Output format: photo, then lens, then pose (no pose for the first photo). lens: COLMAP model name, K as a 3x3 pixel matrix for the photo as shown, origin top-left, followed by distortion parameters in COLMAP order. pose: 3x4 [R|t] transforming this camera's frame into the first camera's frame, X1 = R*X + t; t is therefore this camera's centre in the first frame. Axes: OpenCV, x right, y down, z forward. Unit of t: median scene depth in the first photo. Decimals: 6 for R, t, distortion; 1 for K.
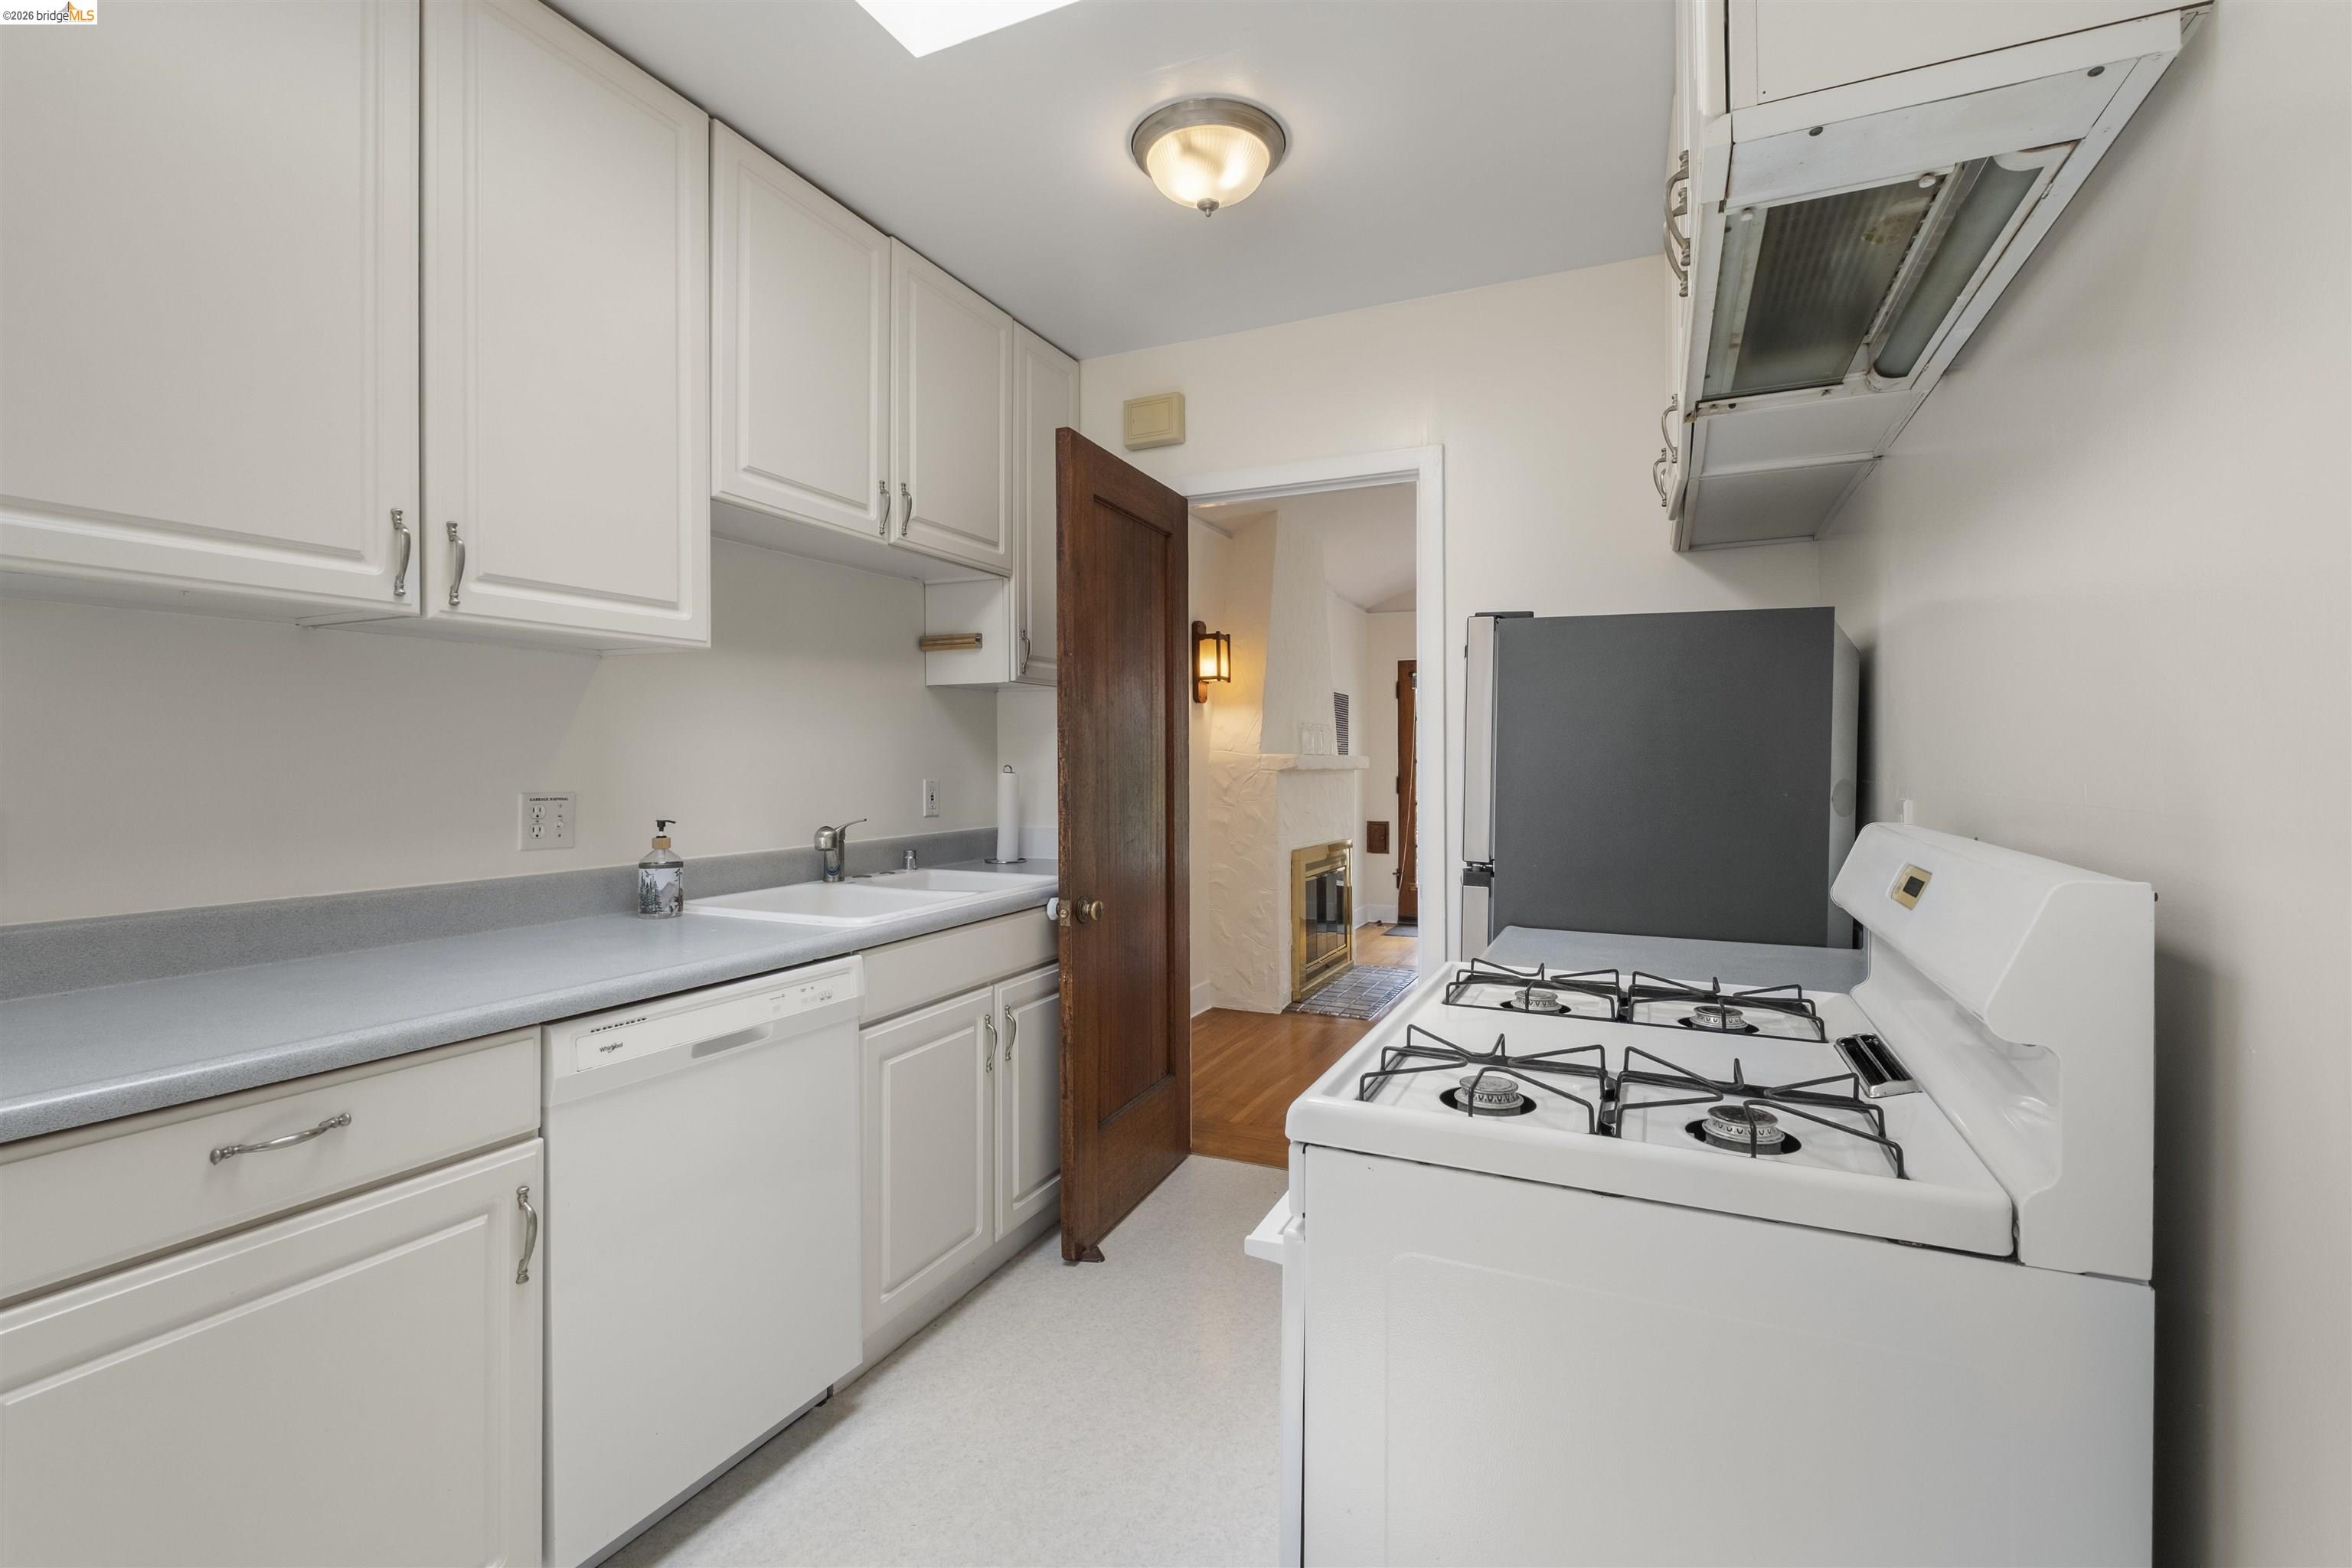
lens RADIAL K [[1041.9, 0, 1185.9], [0, 1041.9, 771.7], [0, 0, 1]] dist [0.001399, -0.000040]
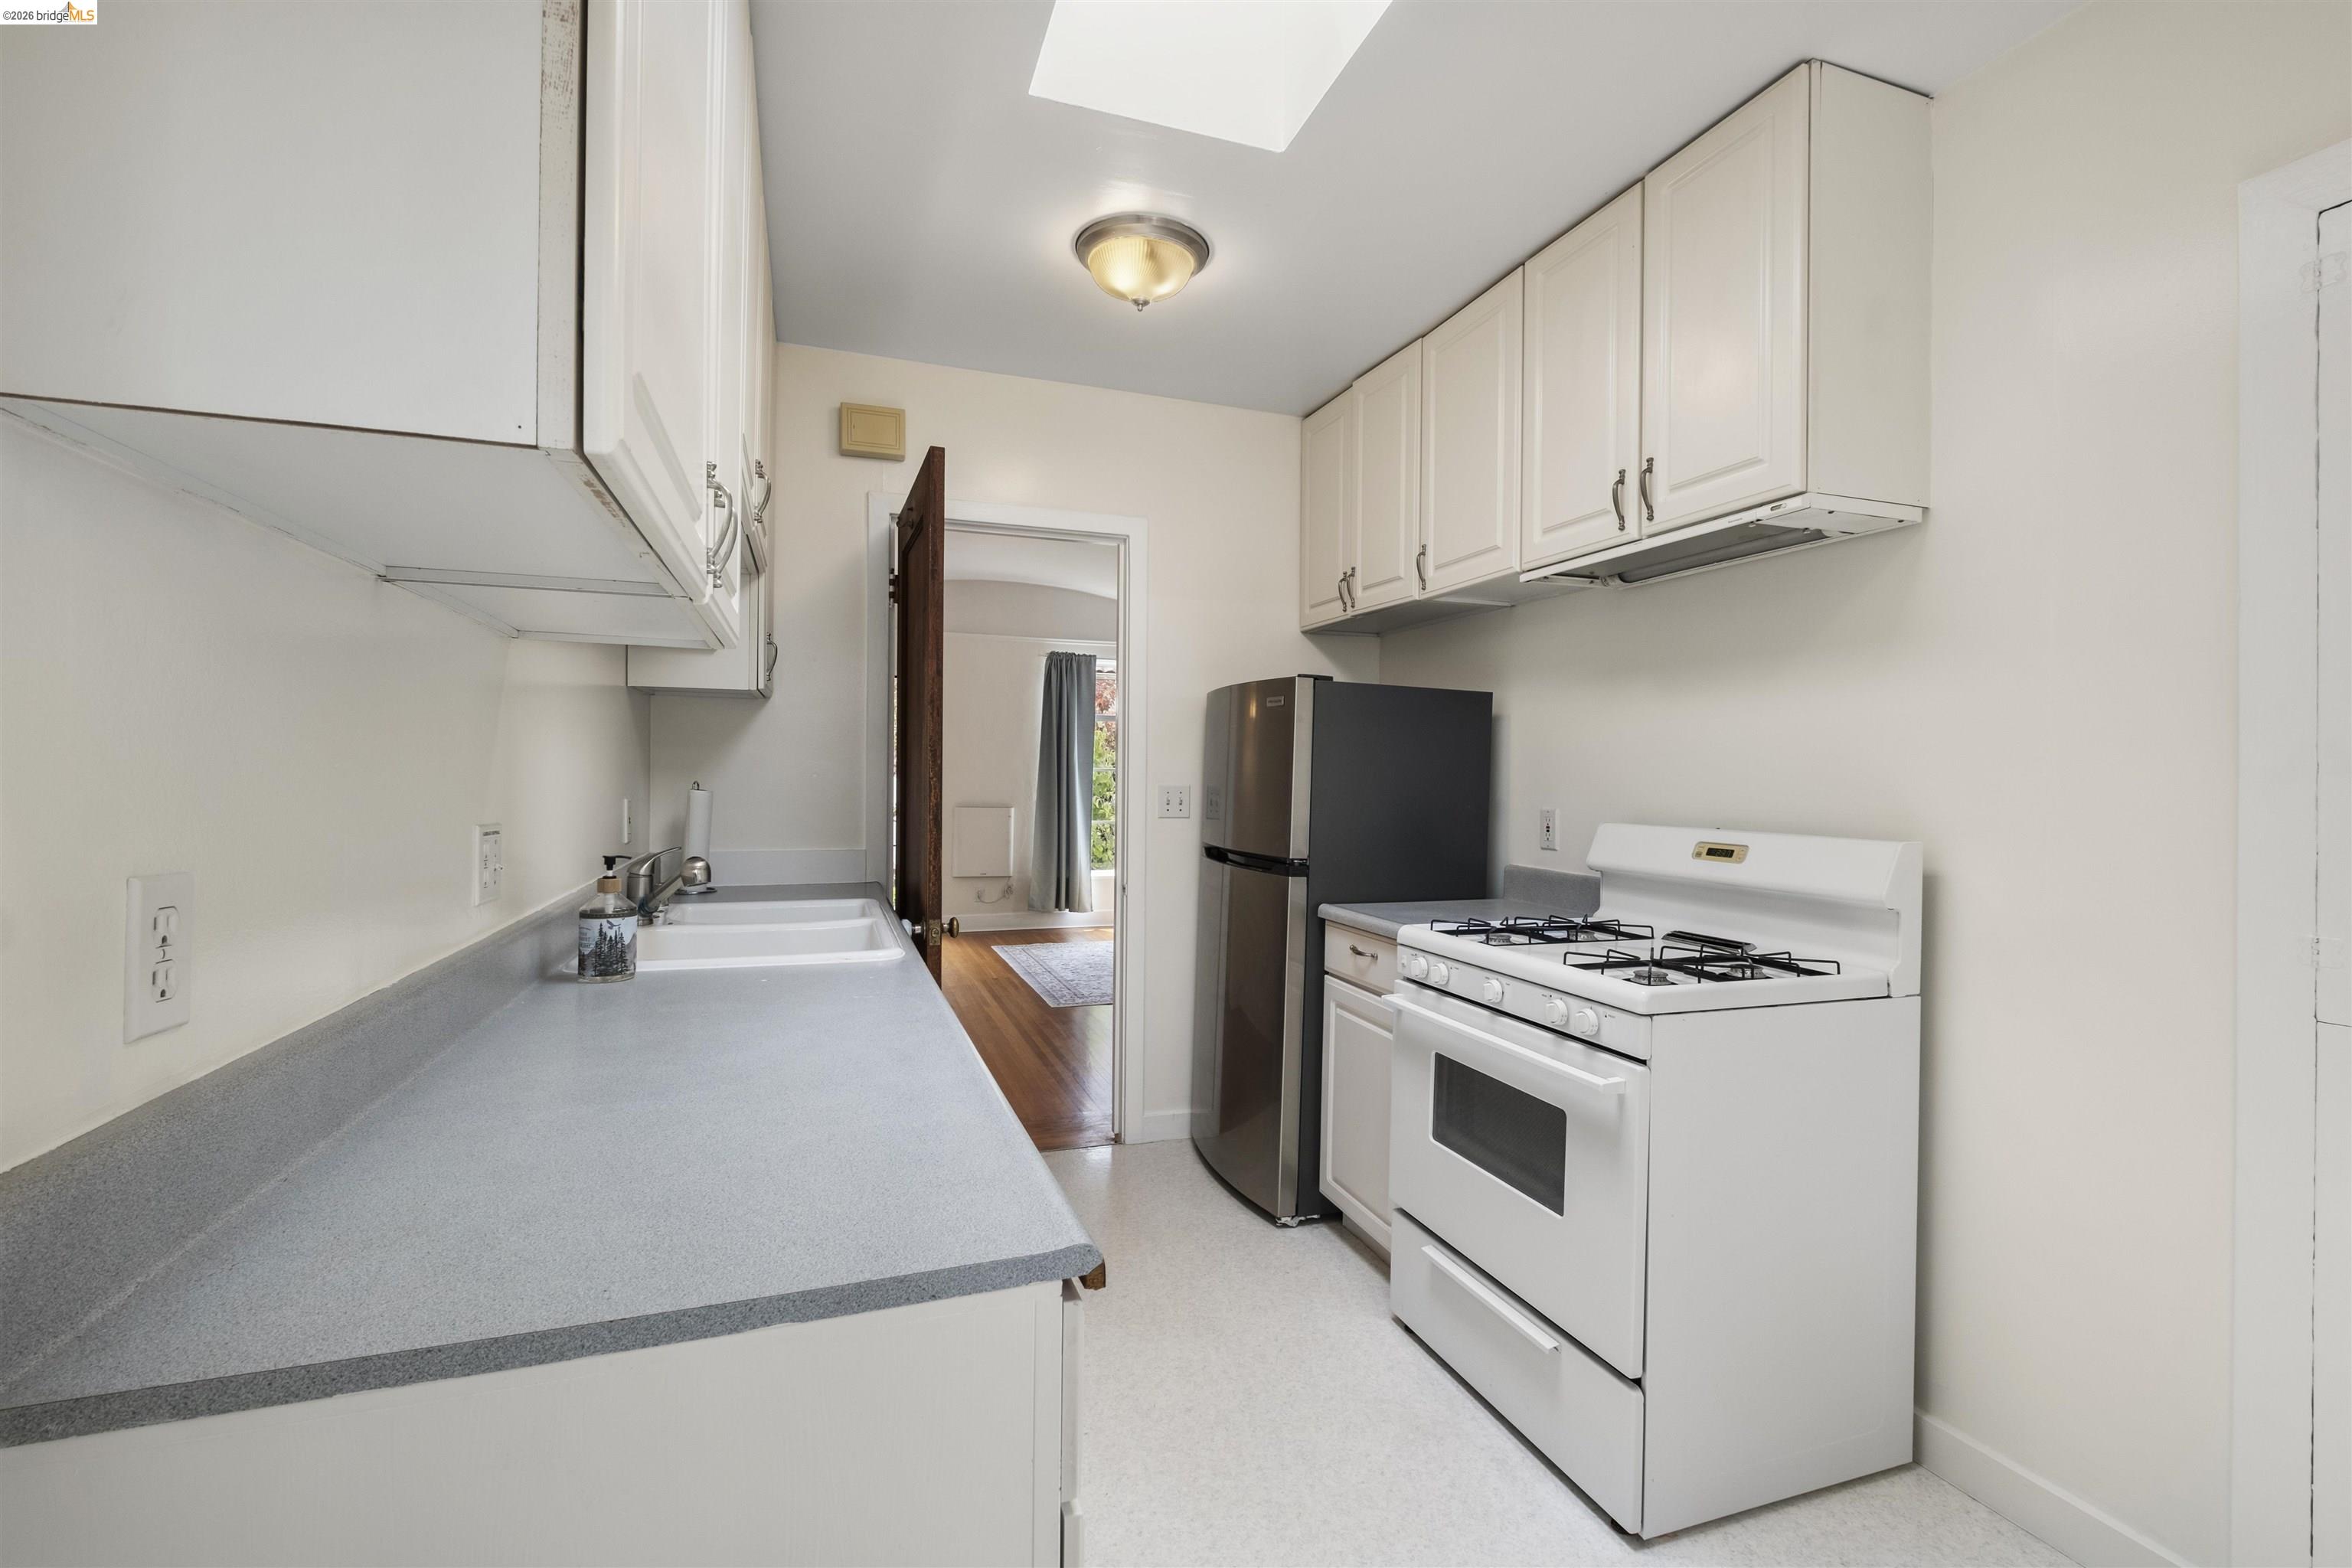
lens RADIAL K [[1030.8, 0, 1176.9], [0, 1030.8, 790.6], [0, 0, 1]] dist [-0.002517, -0.001050]
pose [[0.718836, -0.001315, 0.695178, -0.317250], [-0.005539, 0.999956, 0.007619, -0.004601], [-0.695158, -0.009328, 0.718797, 0.063180]]
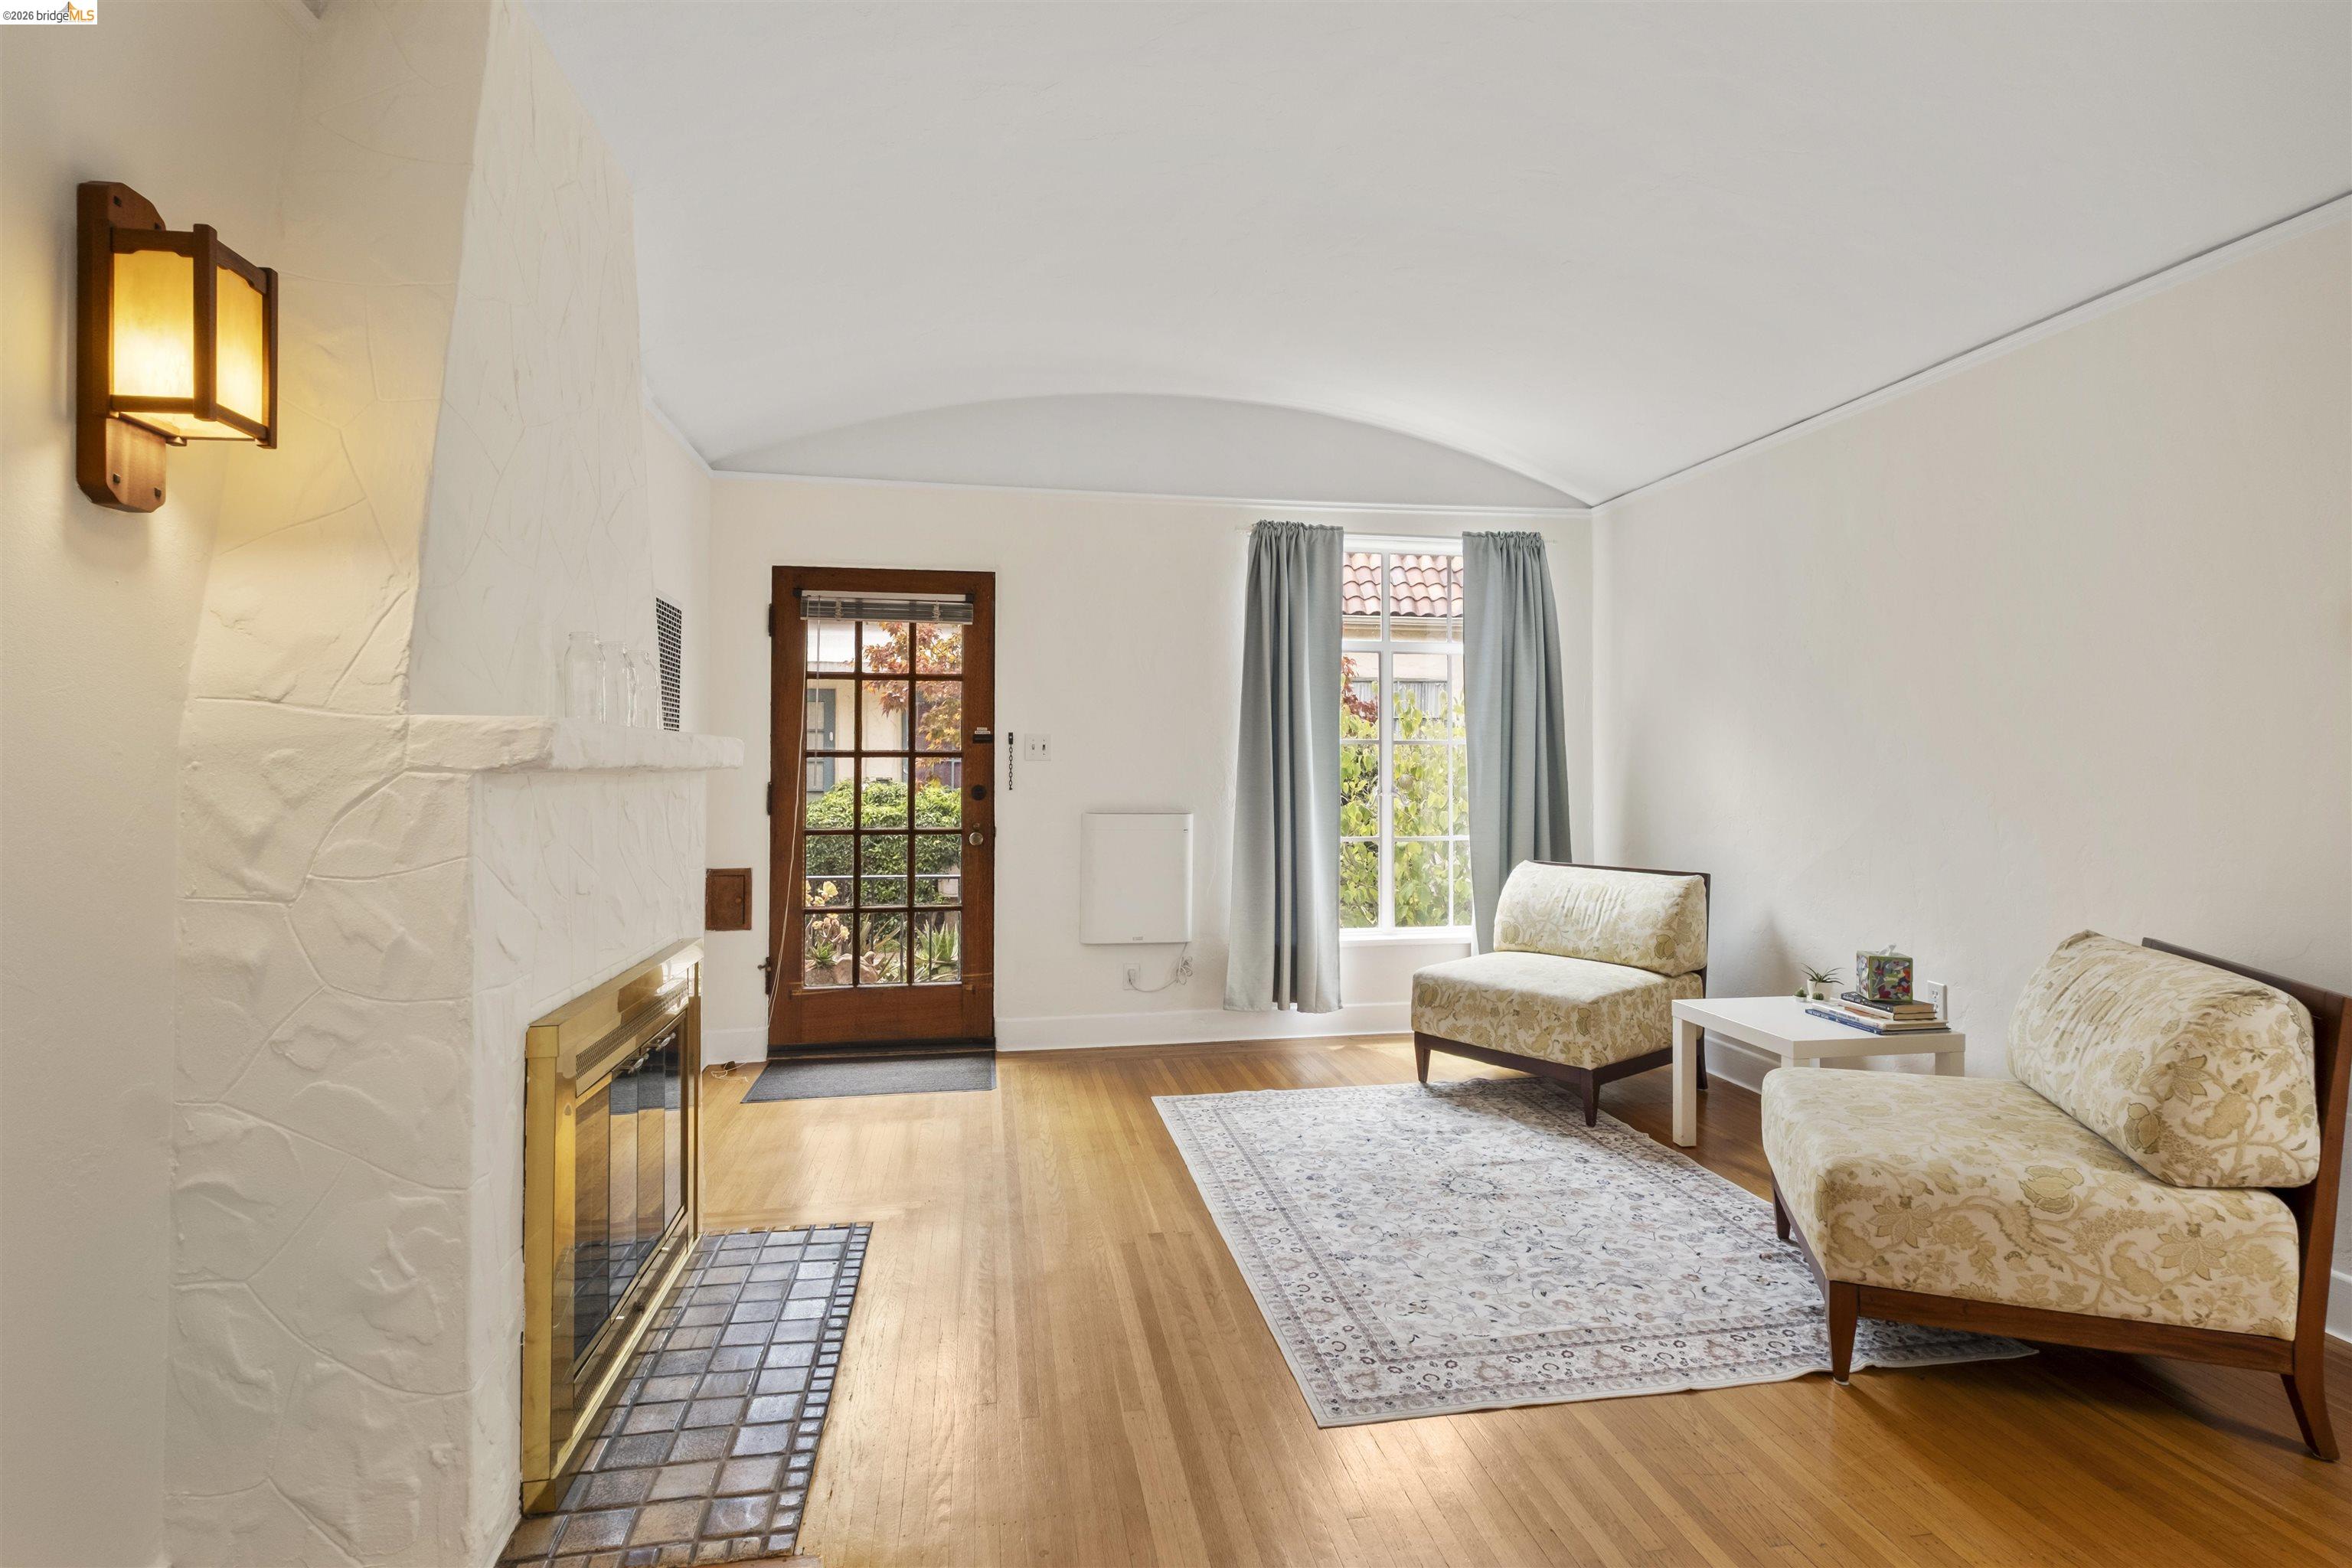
lens RADIAL K [[1132.1, 0, 1205.2], [0, 1132.1, 734.7], [0, 0, 1]] dist [0.001653, 0.000281]
pose [[0.809314, 0.014797, 0.587190, 0.066687], [0.005522, 0.999447, -0.032798, 0.000421], [-0.587351, 0.029786, 0.808784, 0.619450]]
